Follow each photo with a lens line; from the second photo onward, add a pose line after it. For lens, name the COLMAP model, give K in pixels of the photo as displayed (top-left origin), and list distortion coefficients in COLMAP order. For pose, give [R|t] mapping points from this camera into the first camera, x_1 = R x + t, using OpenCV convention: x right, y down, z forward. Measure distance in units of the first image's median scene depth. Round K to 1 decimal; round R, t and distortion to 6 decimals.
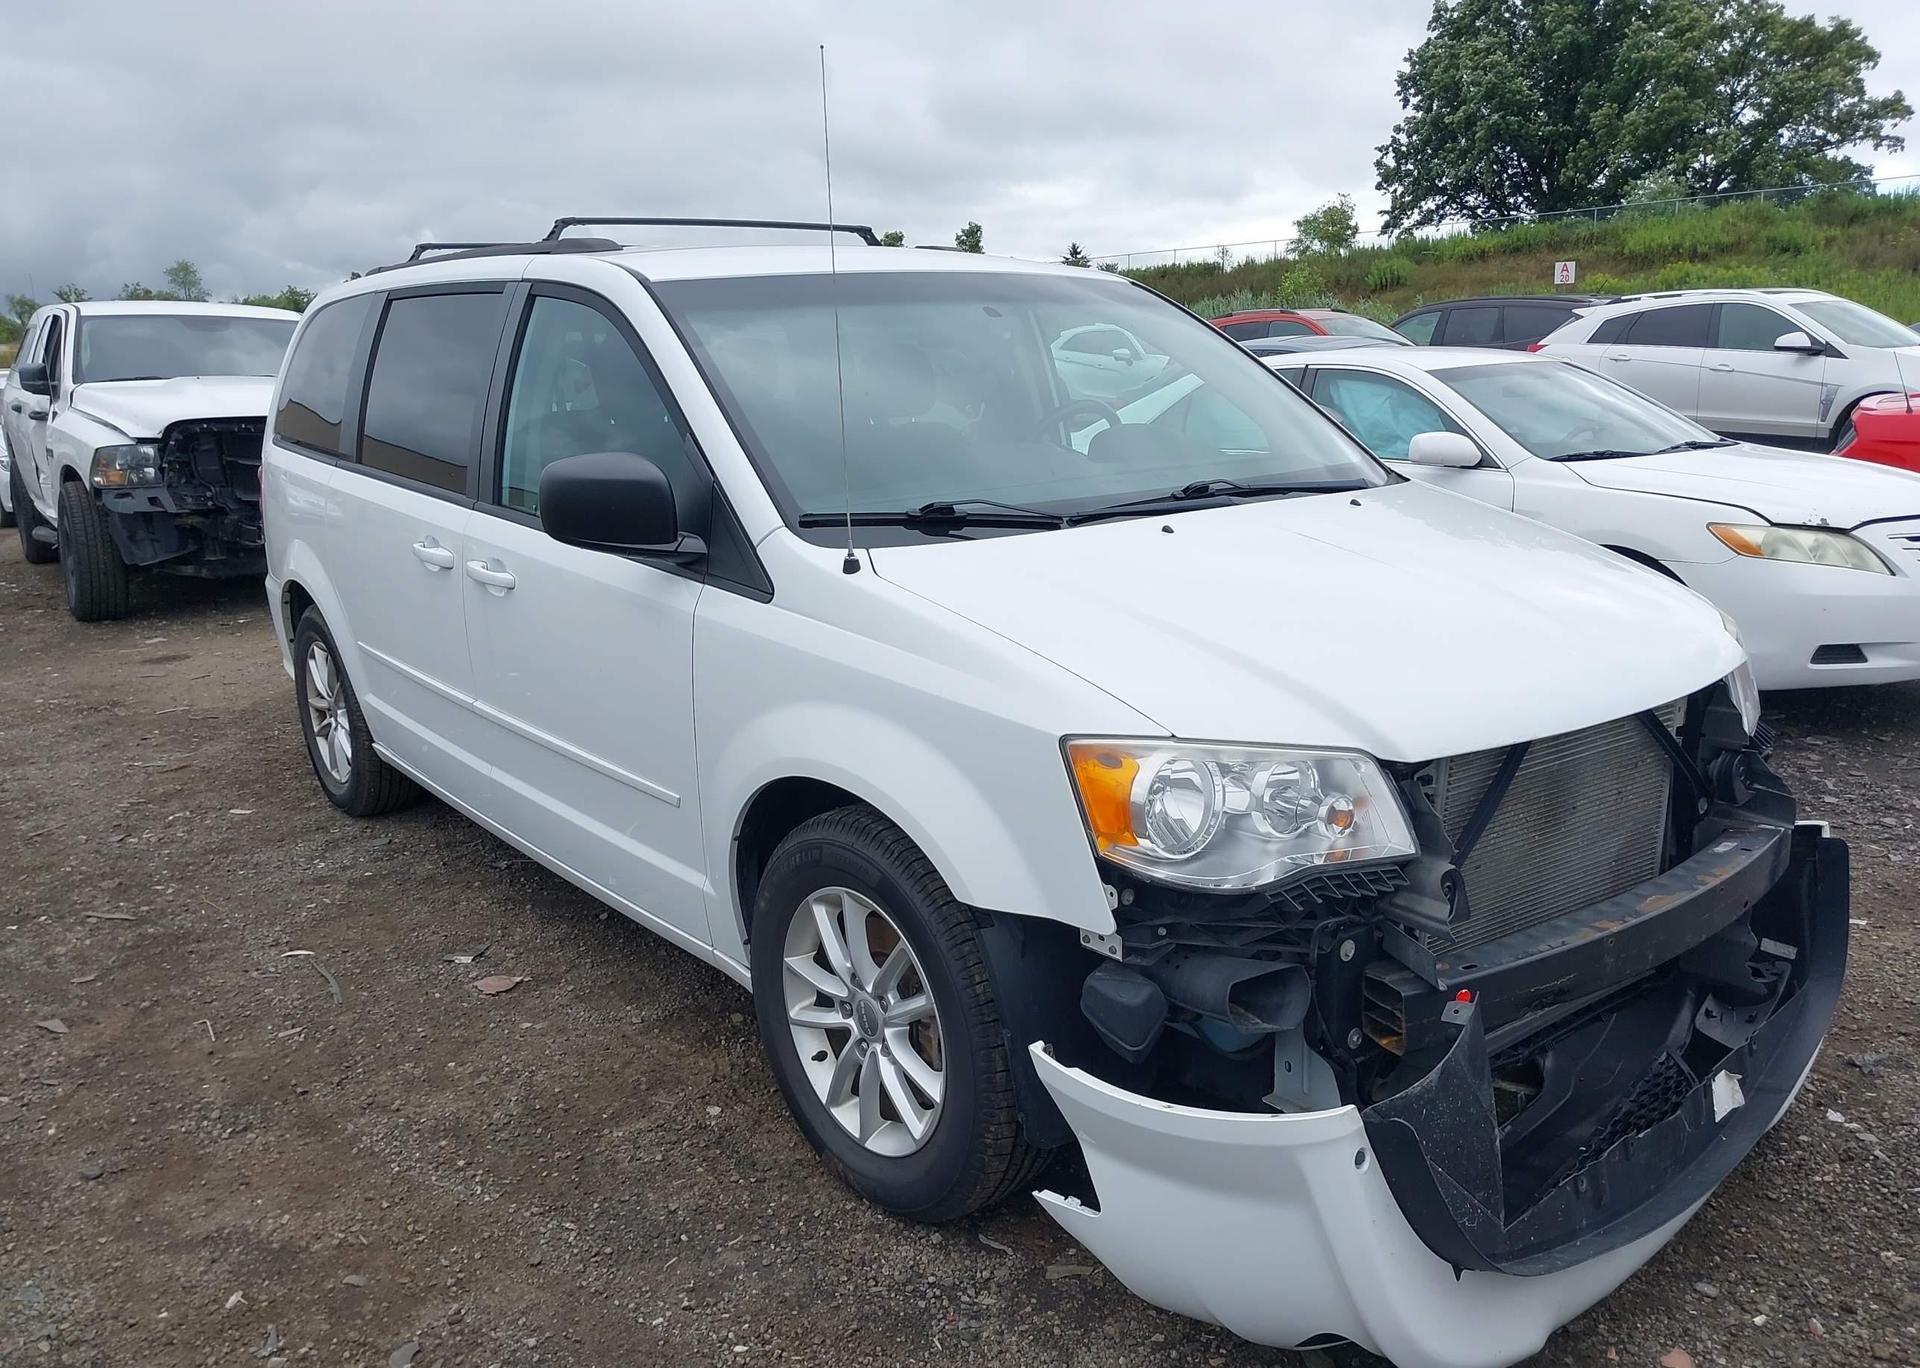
lens RADIAL K [[1482.8, 0, 952.5], [0, 1482.8, 651.2], [0, 0, 1]] dist [0.022374, -0.021206]
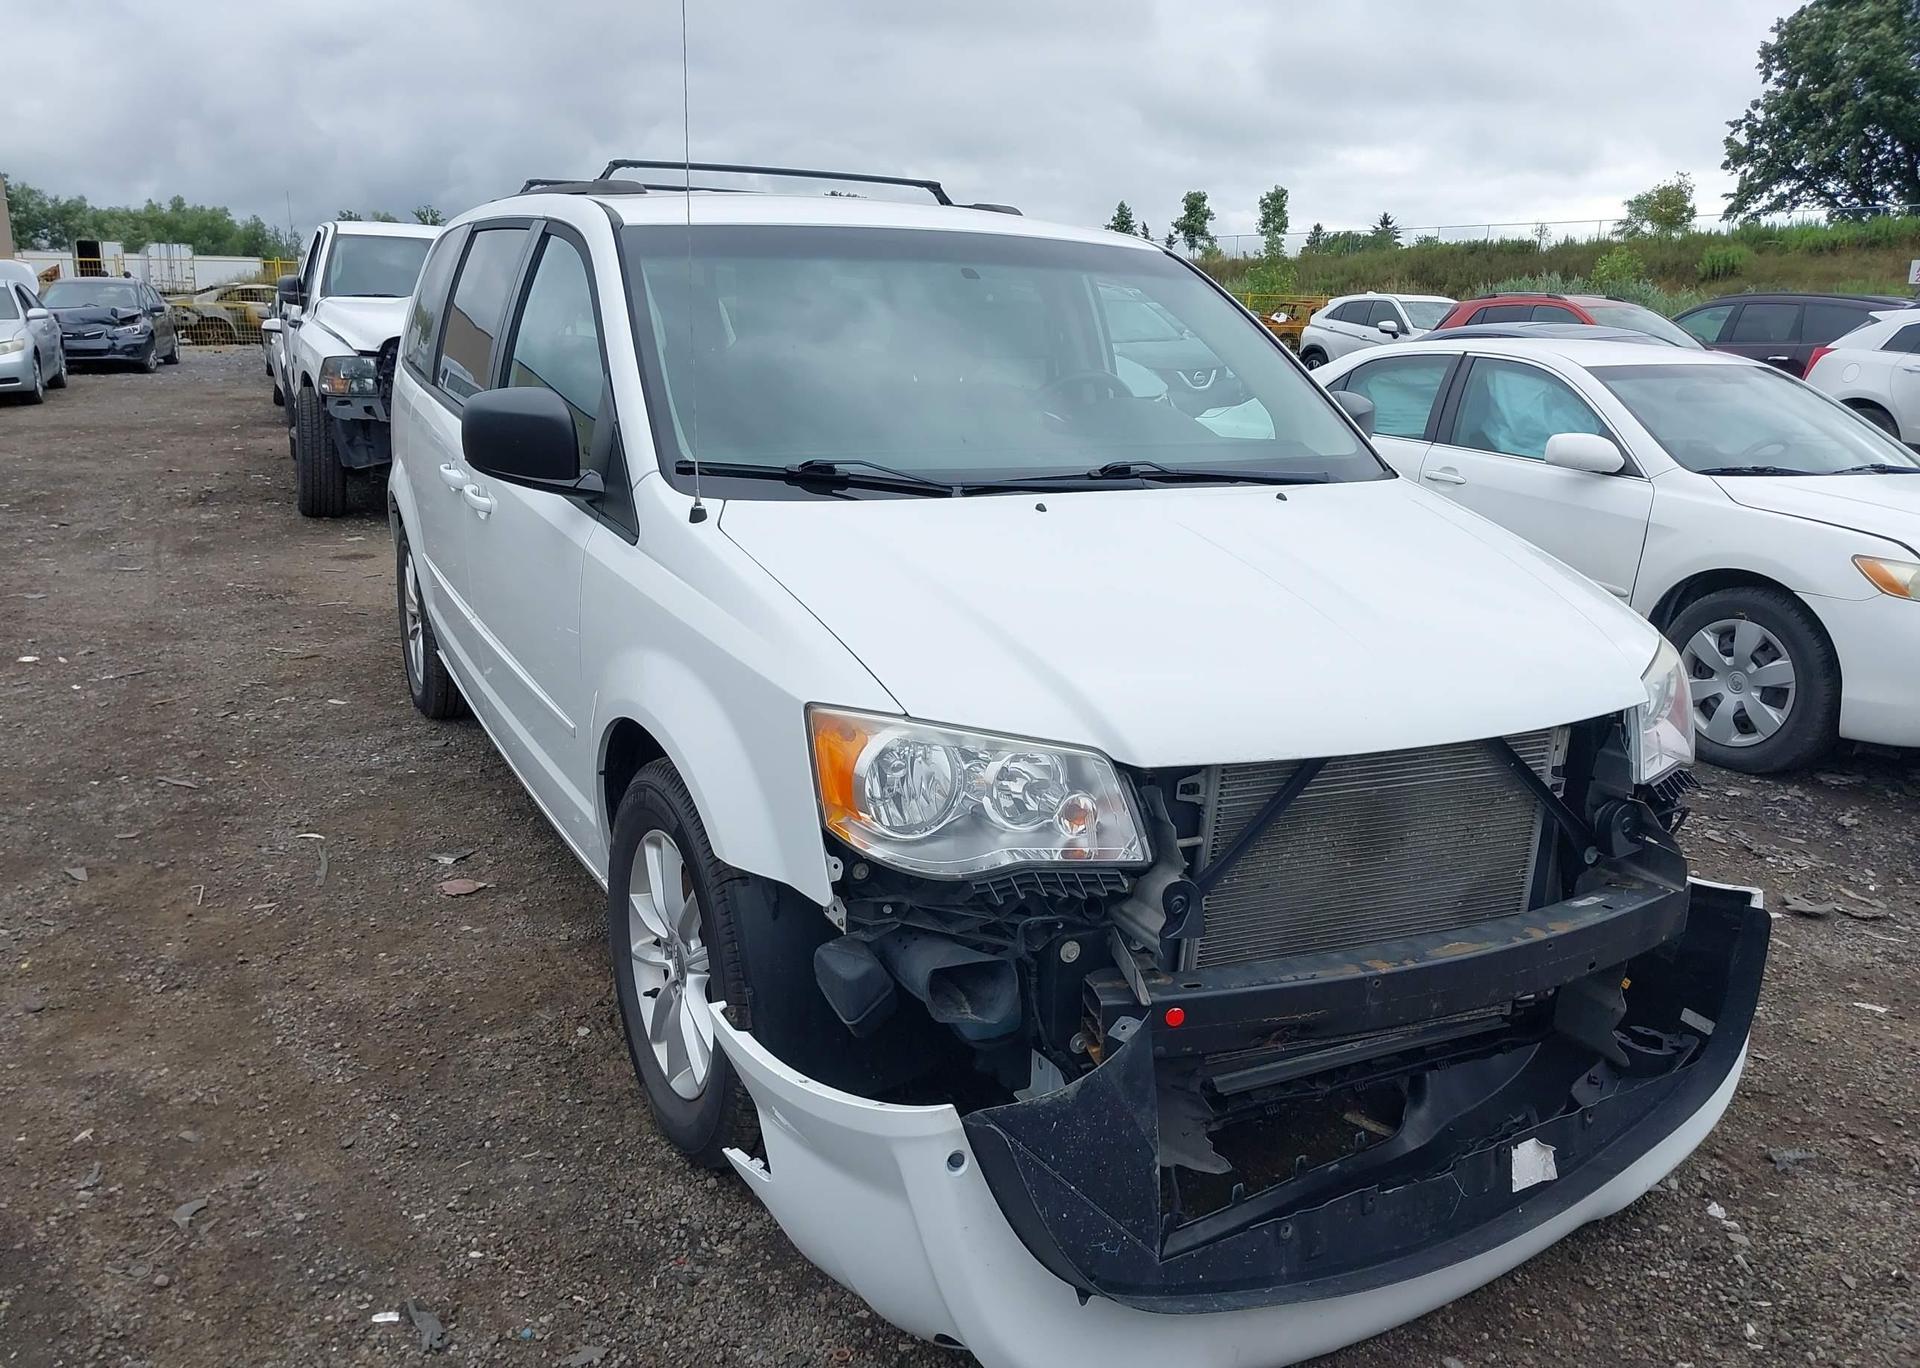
lens RADIAL K [[1482.8, 0, 952.5], [0, 1482.8, 651.2], [0, 0, 1]] dist [0.022374, -0.021206]
pose [[0.980771, 0.099041, -0.168167, 0.227269], [-0.094456, 0.994911, 0.035065, -0.014385], [0.170784, -0.018506, 0.985135, 0.026678]]
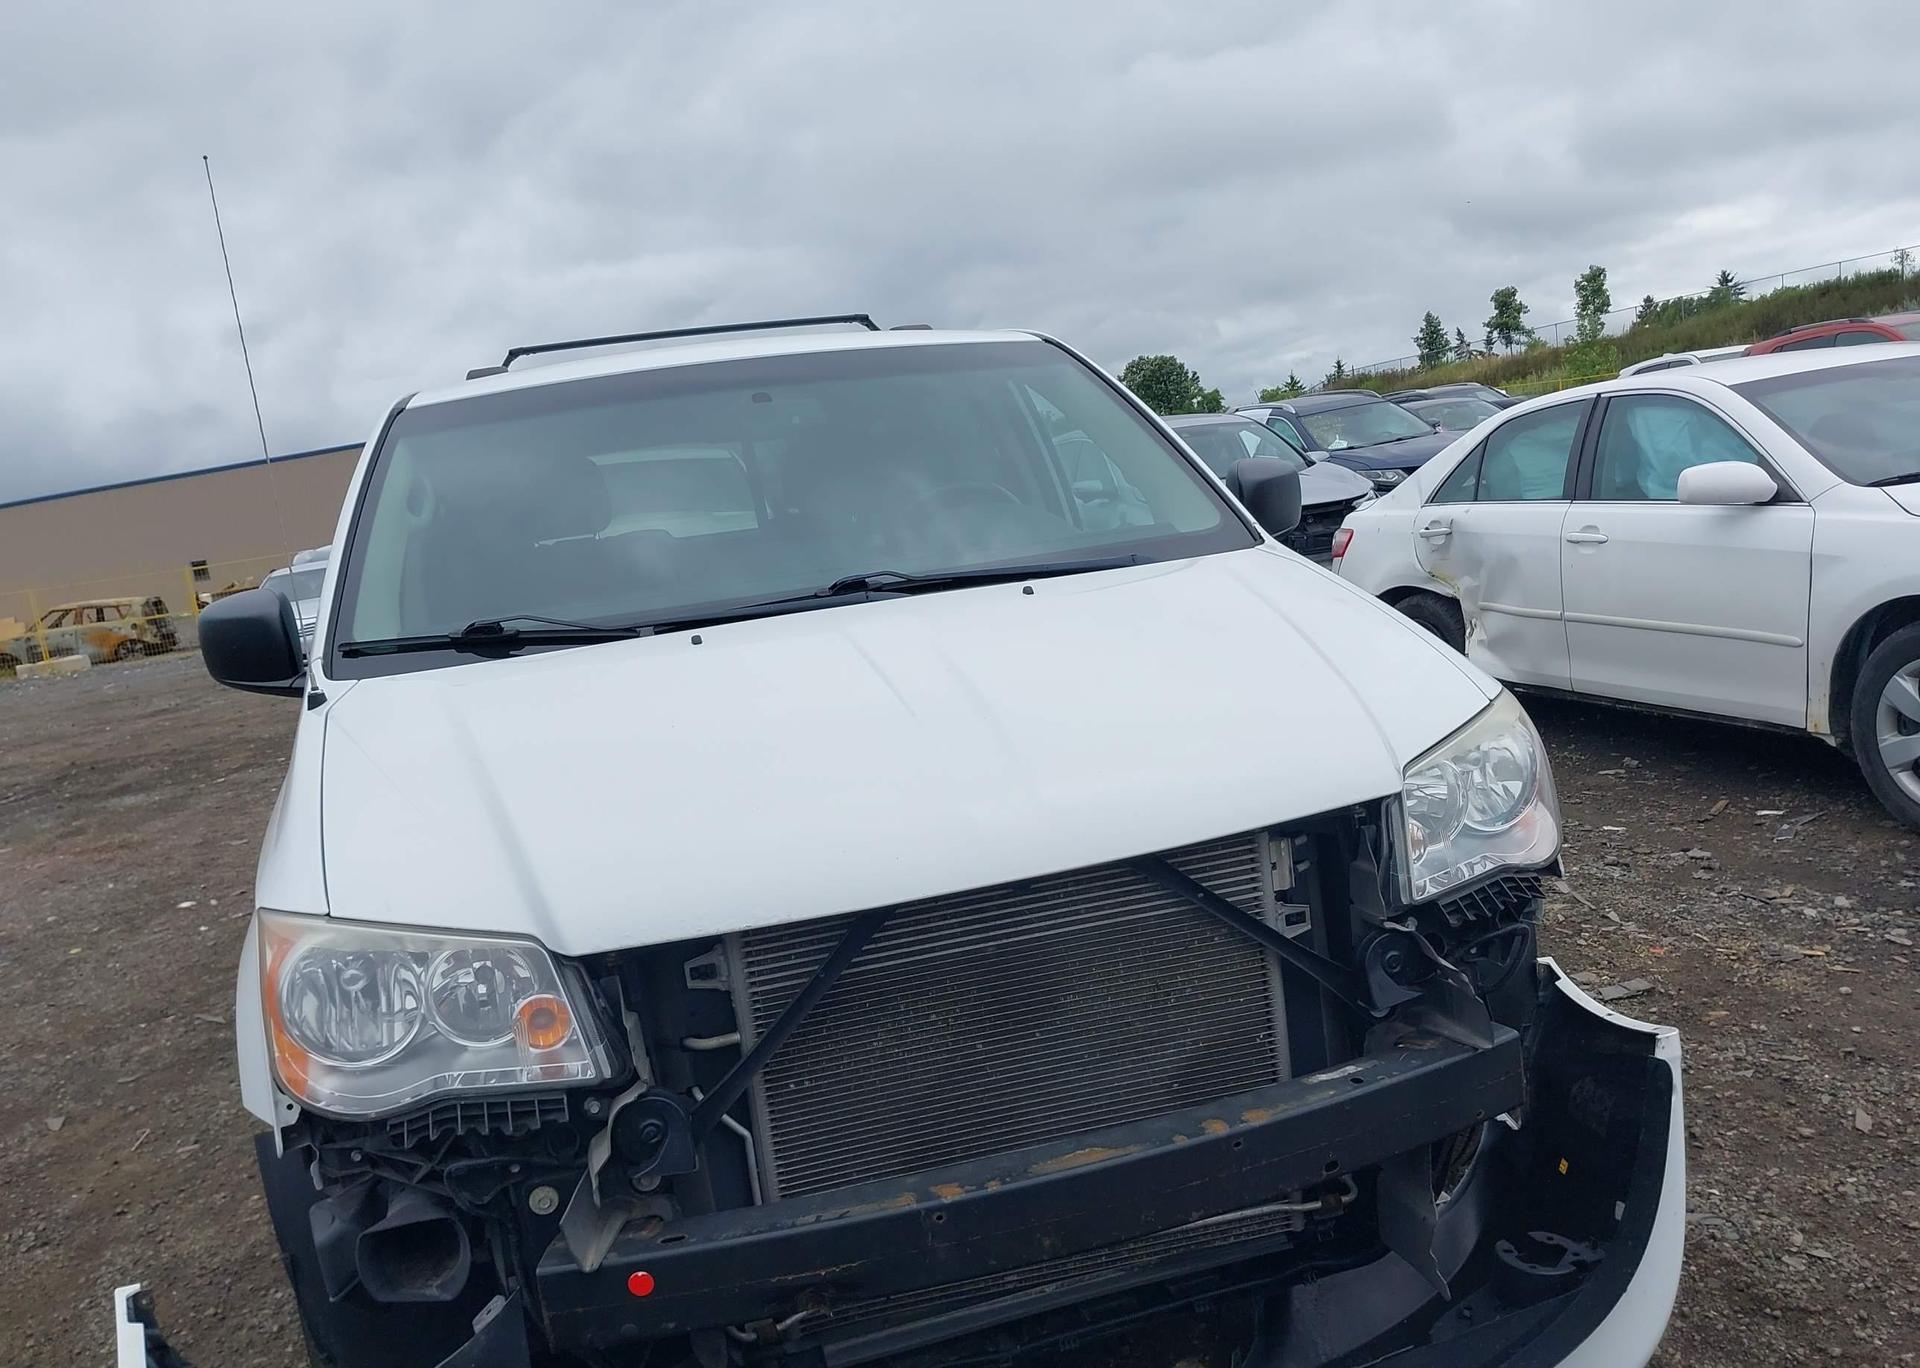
lens RADIAL K [[1472.1, 0, 960.0], [0, 1472.1, 684.0], [0, 0, 1]] dist [0.064287, -0.067902]
pose [[0.922517, -0.037911, -0.384090, 0.520076], [0.024176, 0.998886, -0.040528, -0.017414], [0.385199, 0.028102, 0.922406, 0.258888]]
